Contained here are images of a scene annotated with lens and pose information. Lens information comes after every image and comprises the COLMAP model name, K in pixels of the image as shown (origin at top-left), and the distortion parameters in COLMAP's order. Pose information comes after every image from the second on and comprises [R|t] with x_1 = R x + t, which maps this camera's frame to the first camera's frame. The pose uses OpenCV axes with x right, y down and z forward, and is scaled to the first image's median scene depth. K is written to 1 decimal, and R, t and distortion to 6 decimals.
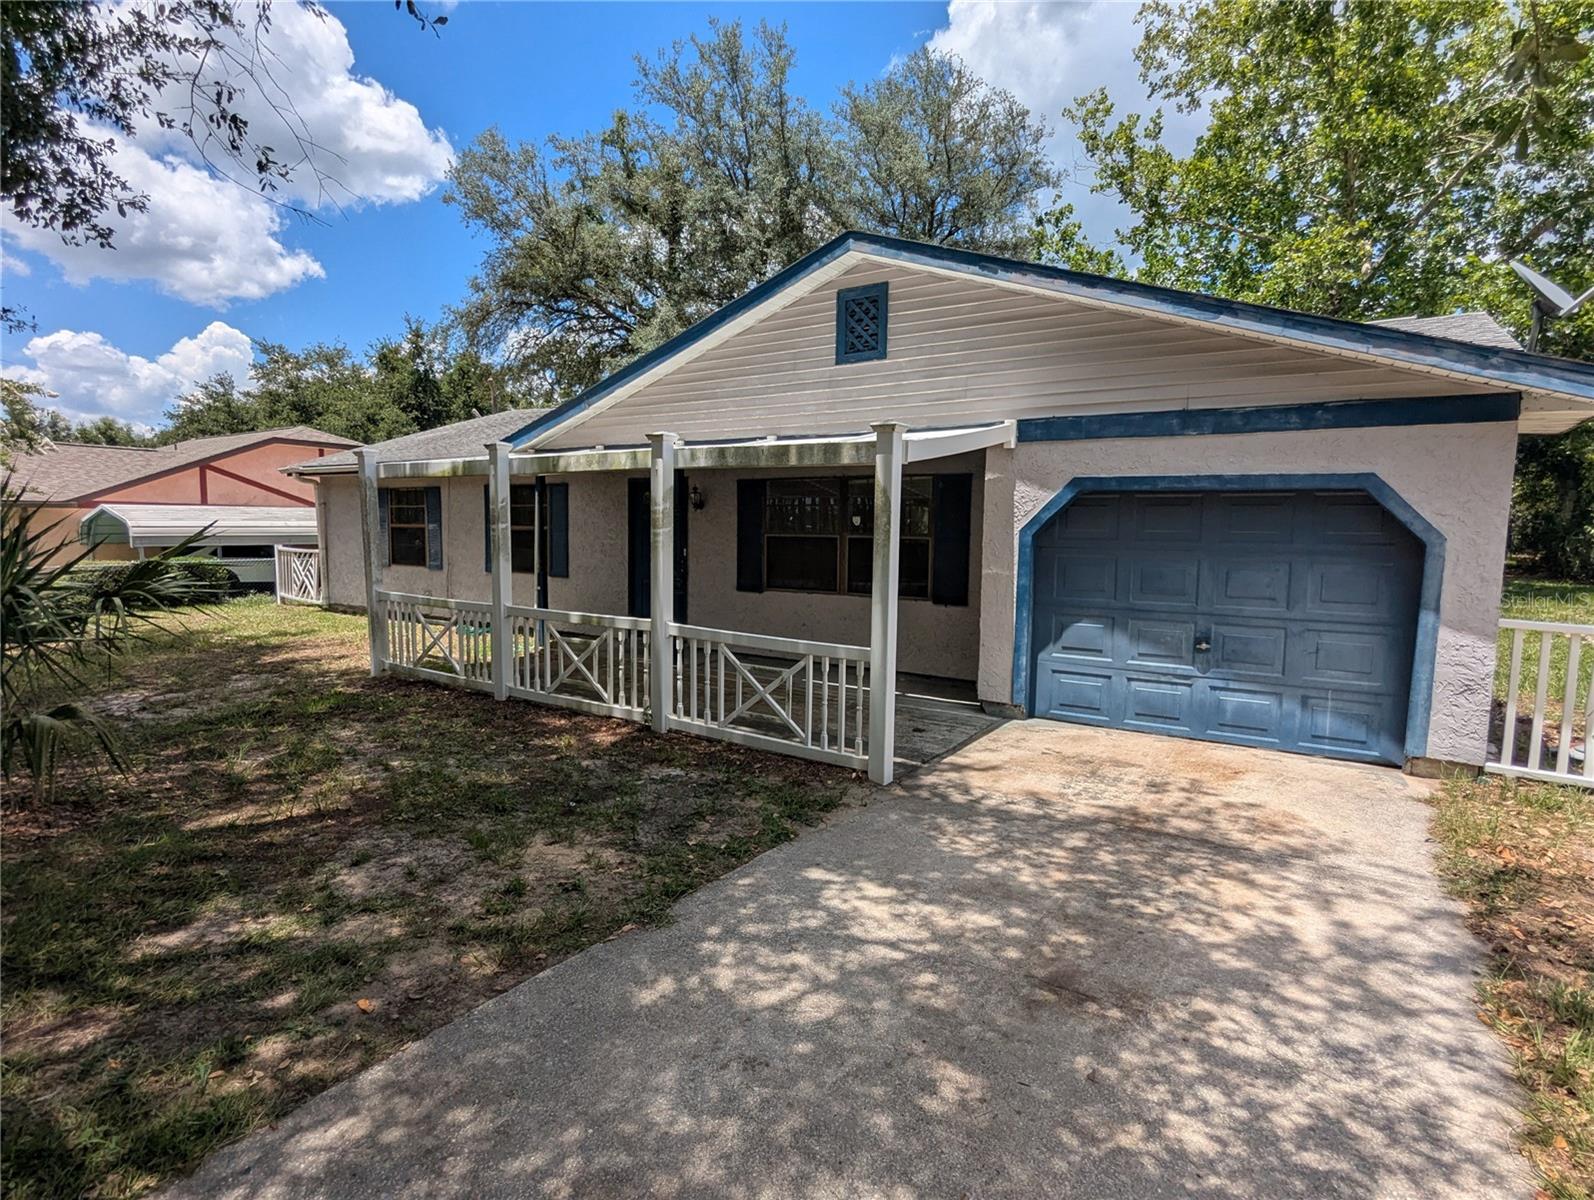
lens RADIAL K [[815.0, 0, 797.0], [0, 815.0, 600.0], [0, 0, 1]] dist [-0.005190, 0.000544]
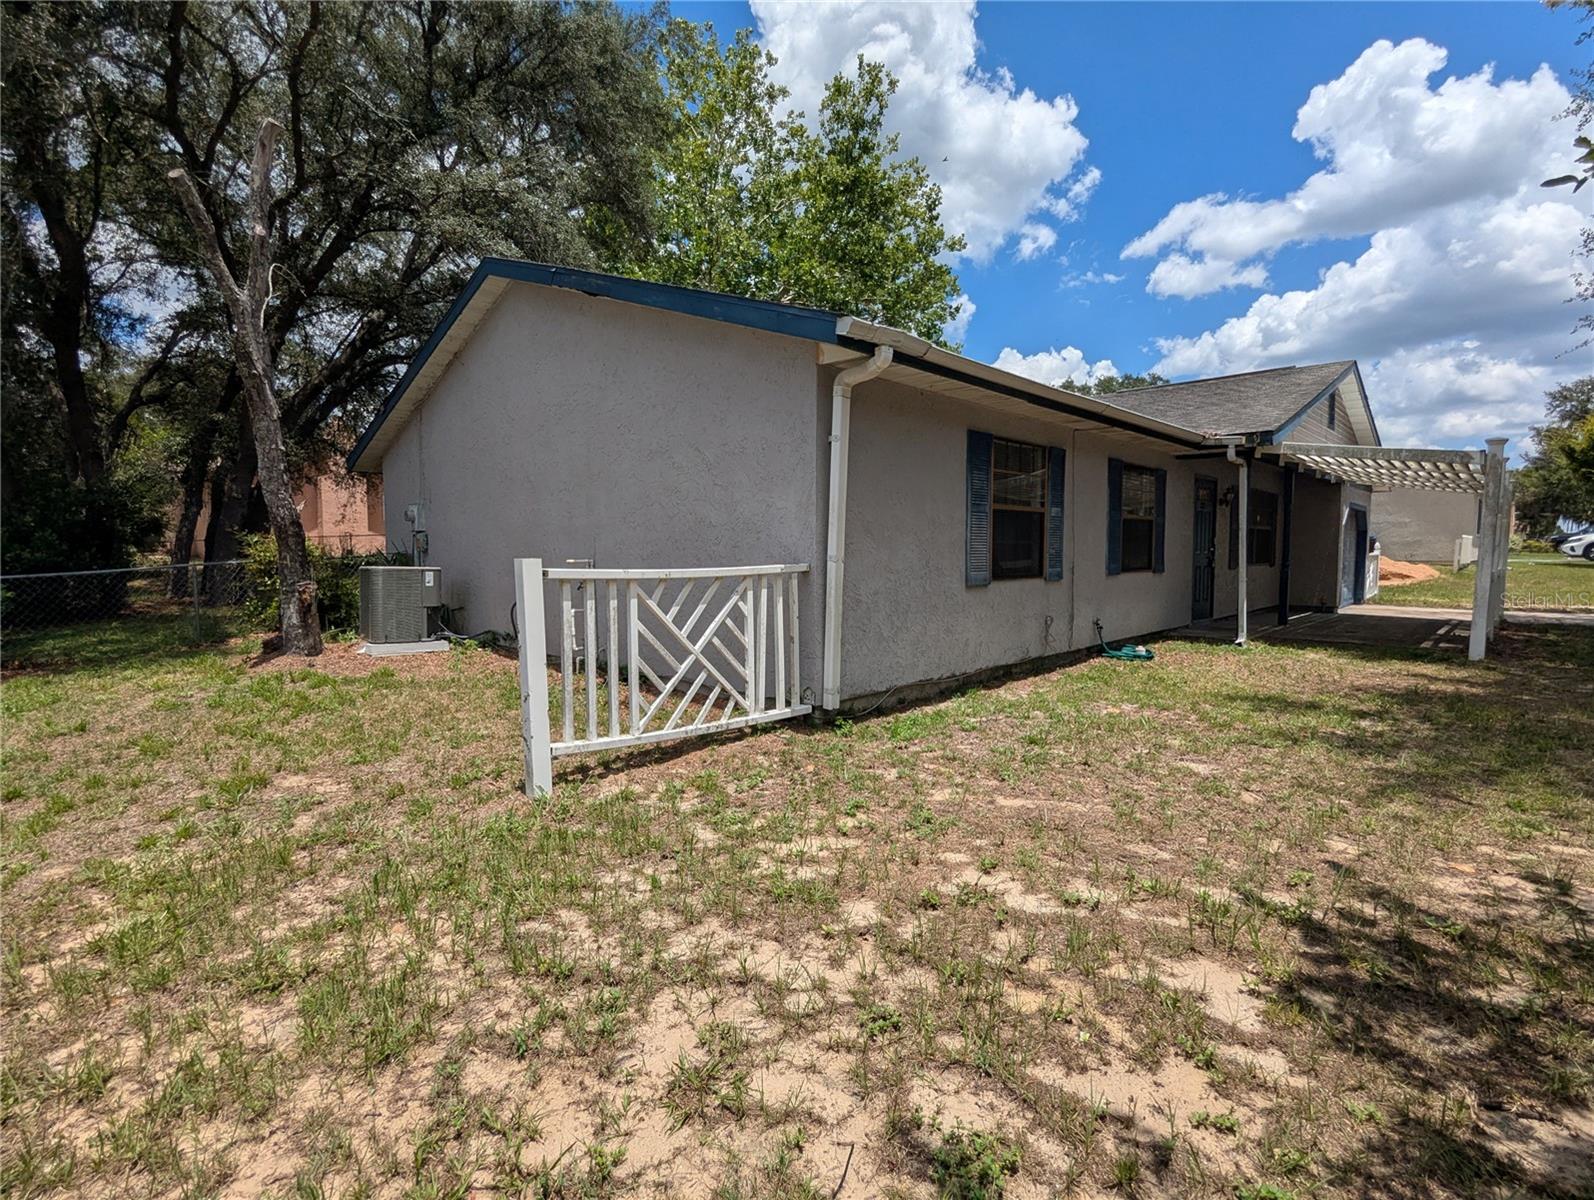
lens RADIAL K [[760.0, 0, 797.0], [0, 760.0, 600.0], [0, 0, 1]] dist [-0.002072, -0.000454]
pose [[0.191465, -0.081004, 0.978151, -2.037996], [0.090453, 0.993804, 0.064595, -0.150688], [-0.977323, 0.076109, 0.197606, 2.083315]]
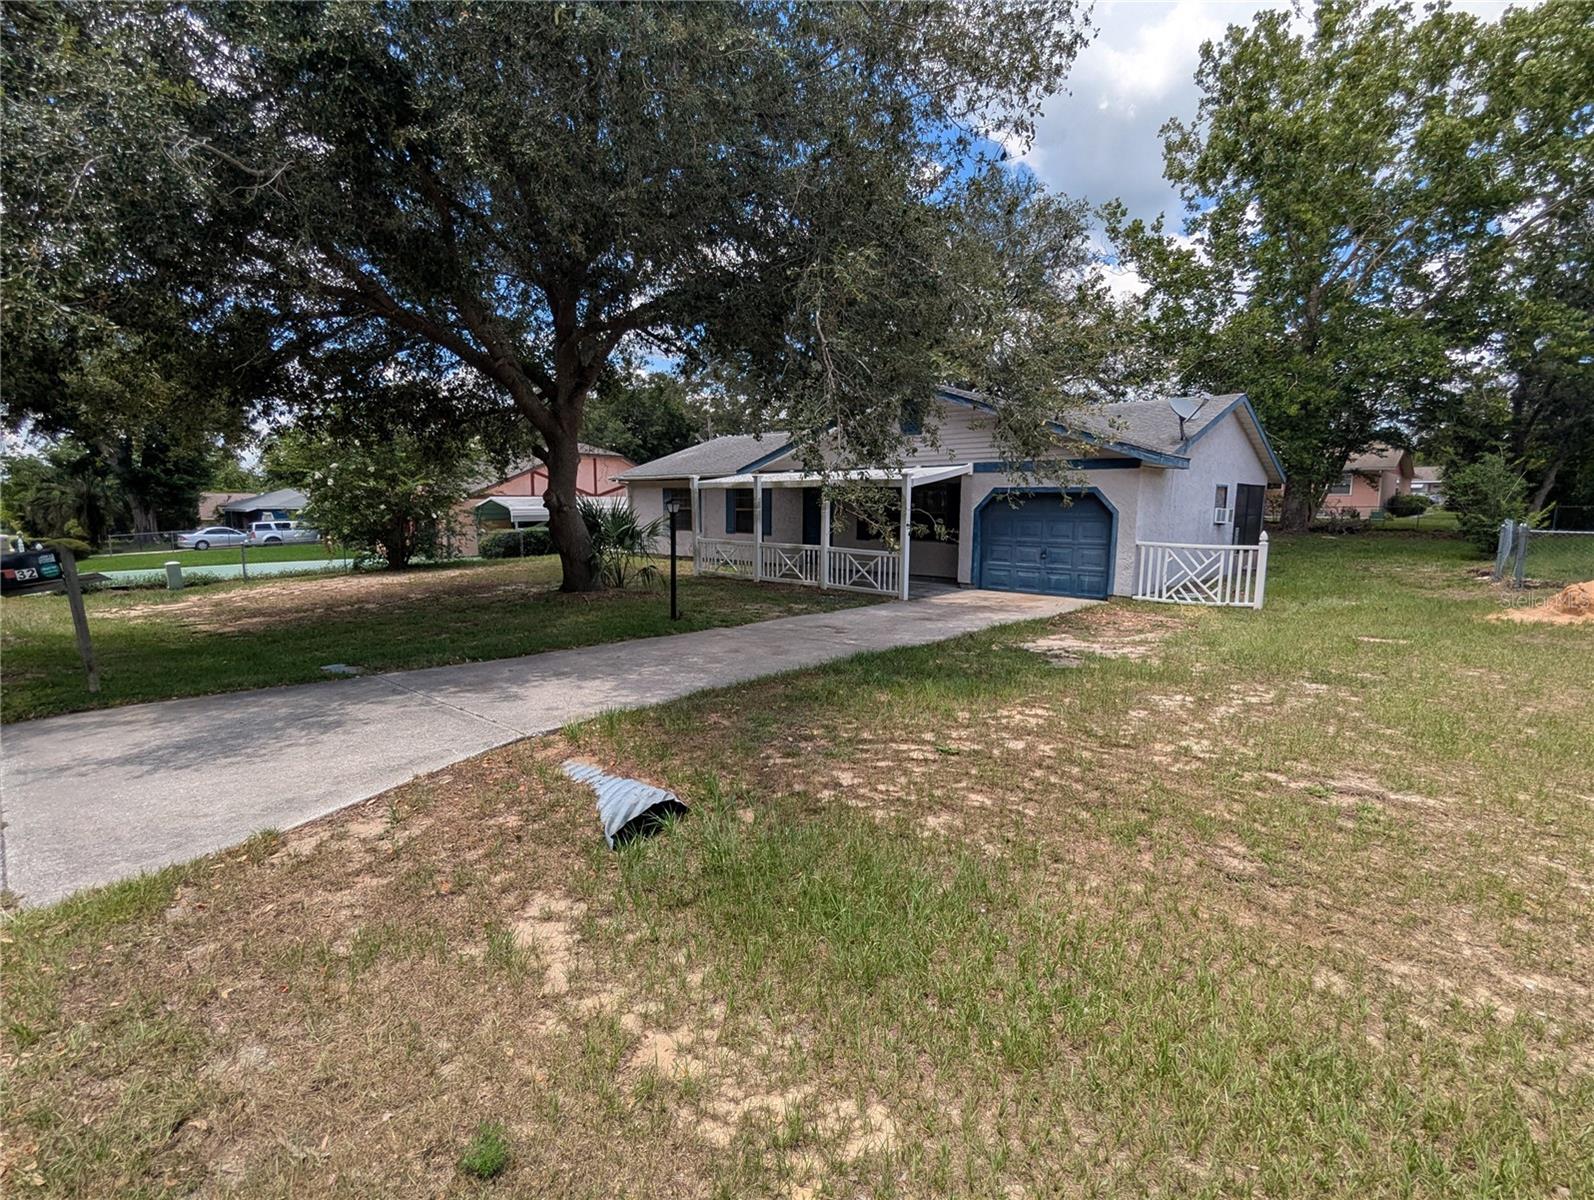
lens RADIAL K [[760.0, 0, 797.0], [0, 760.0, 600.0], [0, 0, 1]] dist [-0.002072, -0.000454]
pose [[0.985787, 0.011915, -0.167578, 0.142596], [-0.005990, 0.999340, 0.035816, 0.104045], [0.167894, -0.034304, 0.985208, -1.301823]]
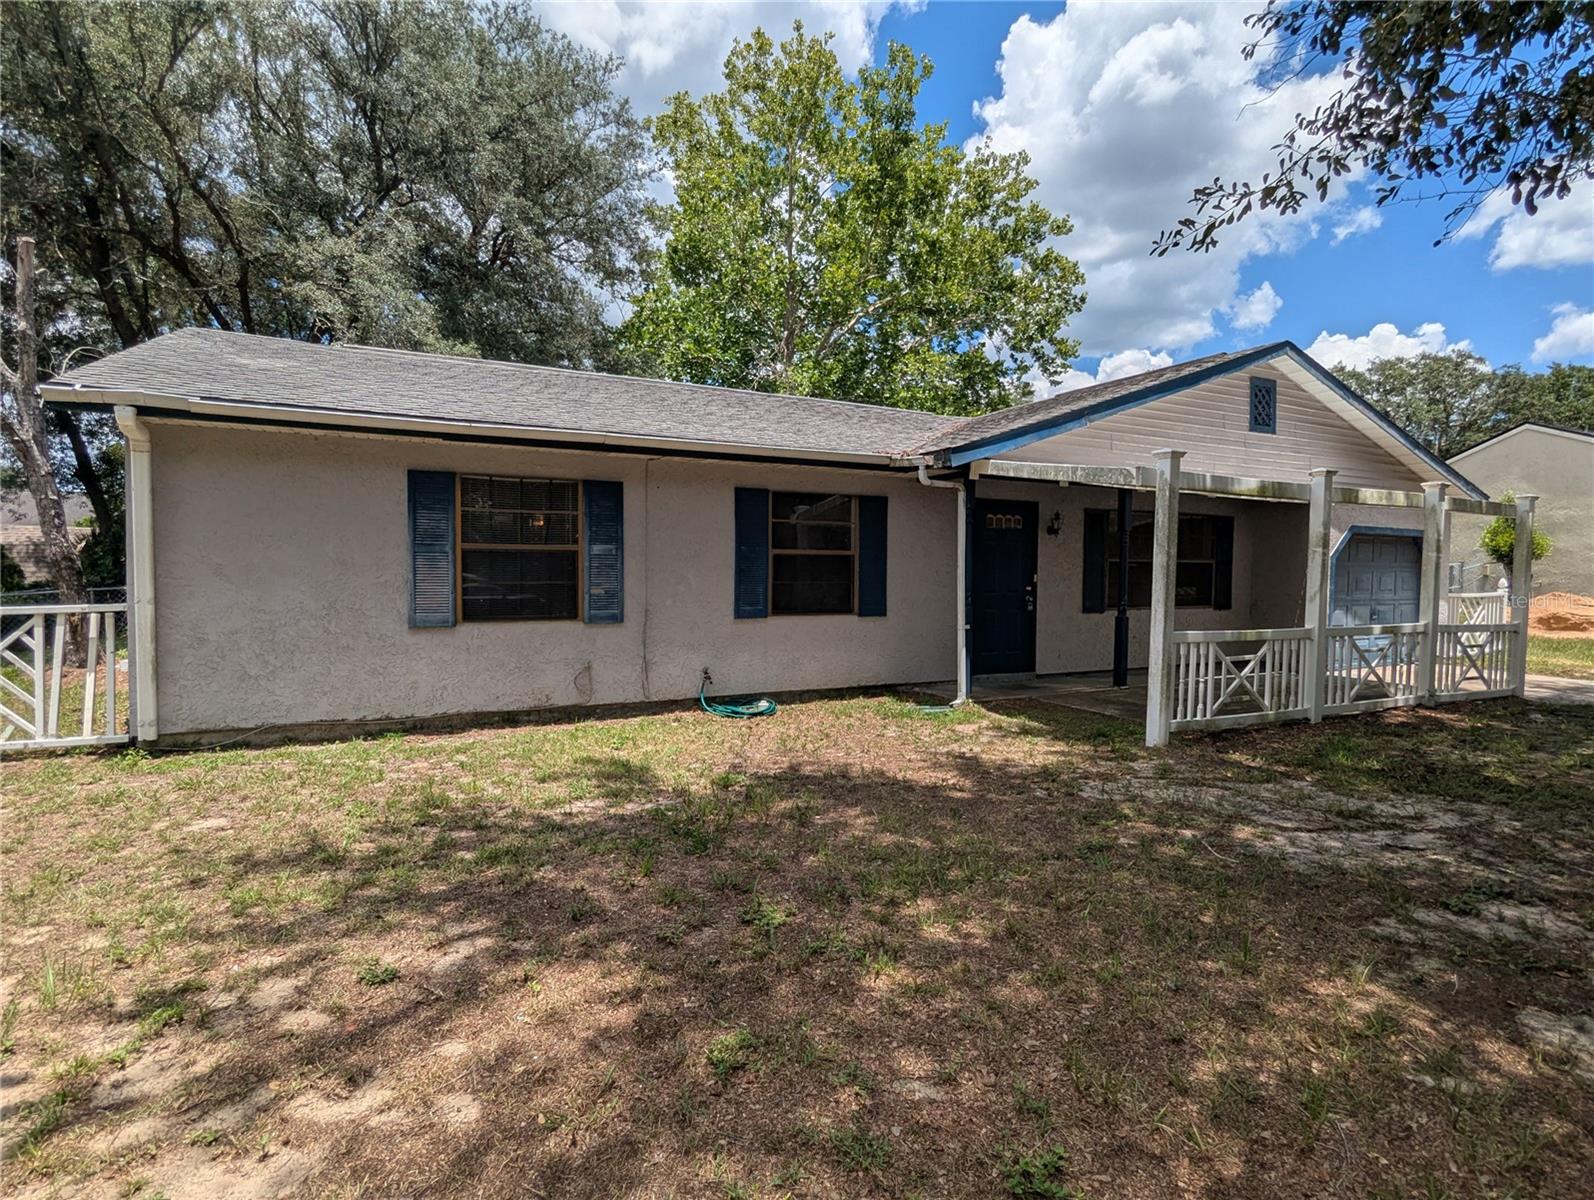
lens RADIAL K [[815.0, 0, 797.0], [0, 815.0, 600.0], [0, 0, 1]] dist [-0.005190, 0.000544]
pose [[0.493970, -0.044351, 0.868347, -1.694906], [0.075684, 0.997101, 0.007873, -0.092855], [-0.866179, 0.061830, 0.495894, 1.145890]]
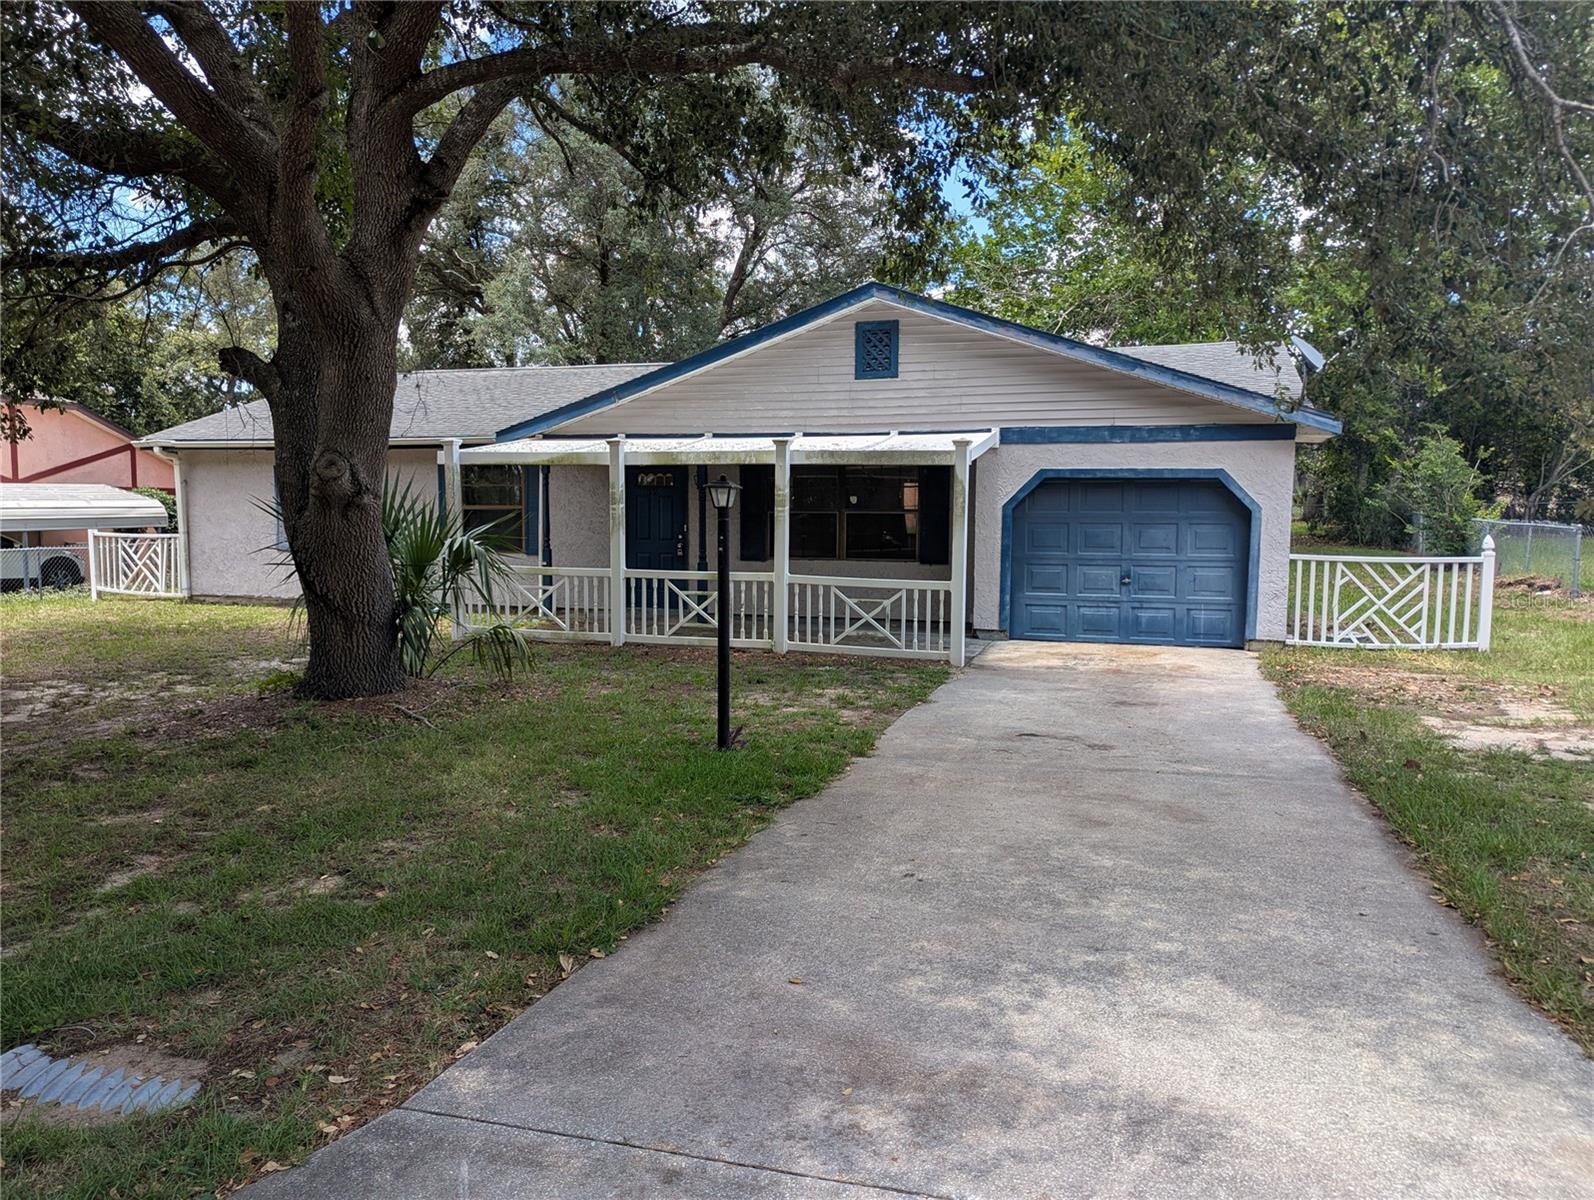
lens RADIAL K [[1120.7, 0, 797.0], [0, 1120.7, 600.0], [0, 0, 1]] dist [0.041161, -0.004538]
pose [[0.961760, -0.031036, 0.272129, -0.615674], [0.032055, 0.999486, 0.000702, 0.066026], [-0.272011, 0.008048, 0.962260, -0.789618]]
